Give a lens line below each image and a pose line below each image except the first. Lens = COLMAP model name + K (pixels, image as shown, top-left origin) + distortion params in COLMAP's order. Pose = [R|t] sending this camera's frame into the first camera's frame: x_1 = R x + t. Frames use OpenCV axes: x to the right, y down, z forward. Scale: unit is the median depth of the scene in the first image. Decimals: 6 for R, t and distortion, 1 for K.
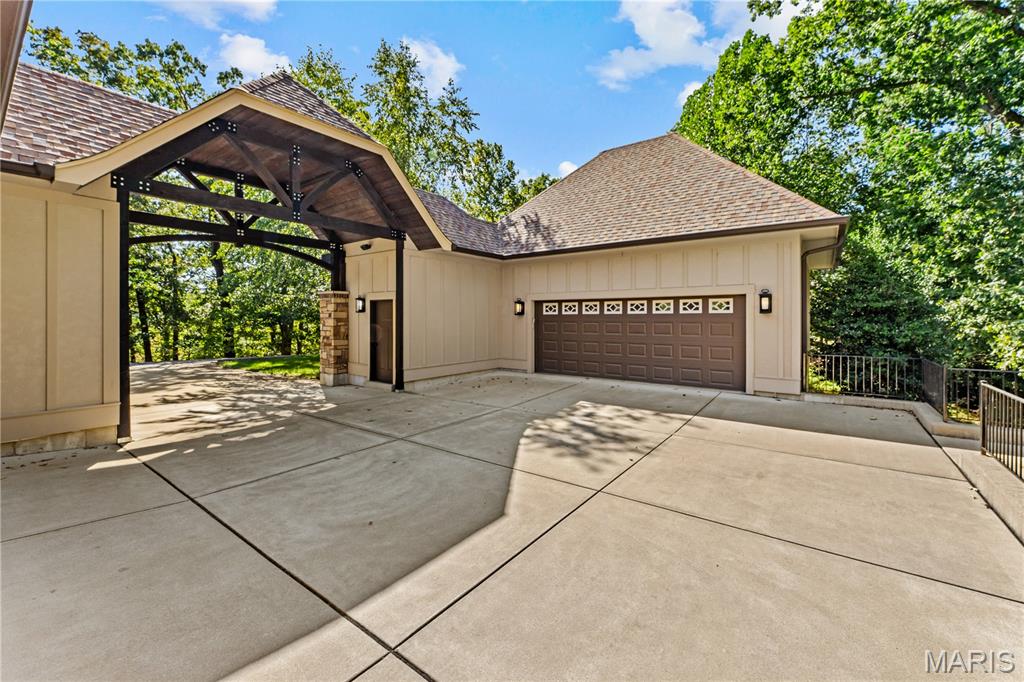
lens RADIAL K [[417.8, 0, 515.6], [0, 417.8, 319.1], [0, 0, 1]] dist [0.000068, -0.000311]
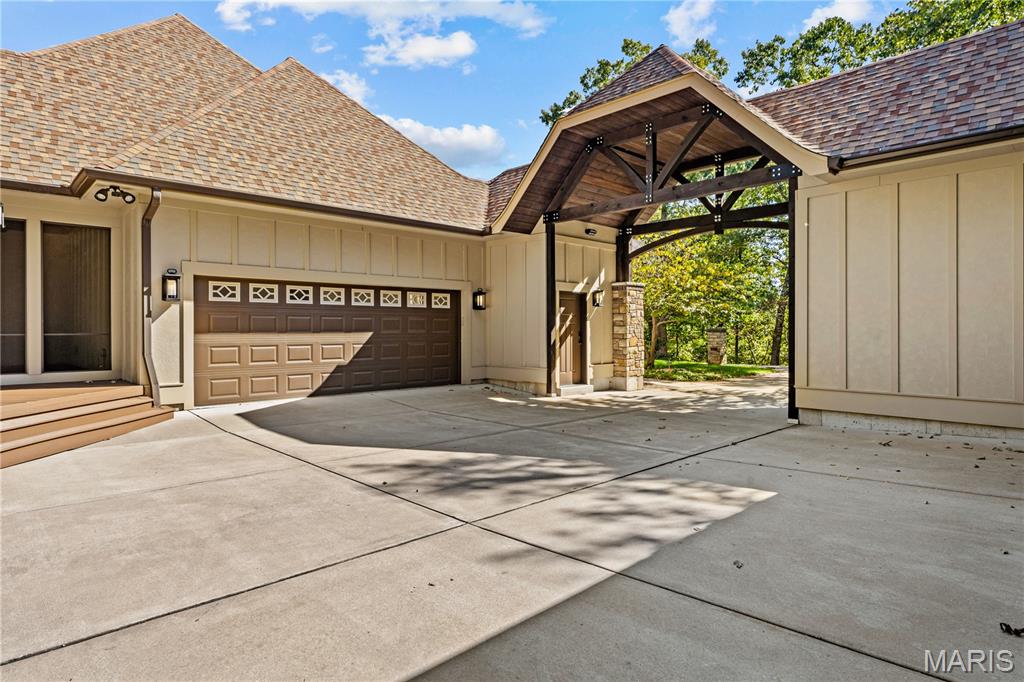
lens RADIAL K [[566.4, 0, 512.0], [0, 566.4, 335.5], [0, 0, 1]] dist [0.002029, -0.000056]
pose [[-0.161303, 0.011777, -0.986835, 1.349359], [-0.001270, 0.999925, 0.012141, 0.076627], [0.986904, 0.003211, -0.161276, 1.556924]]
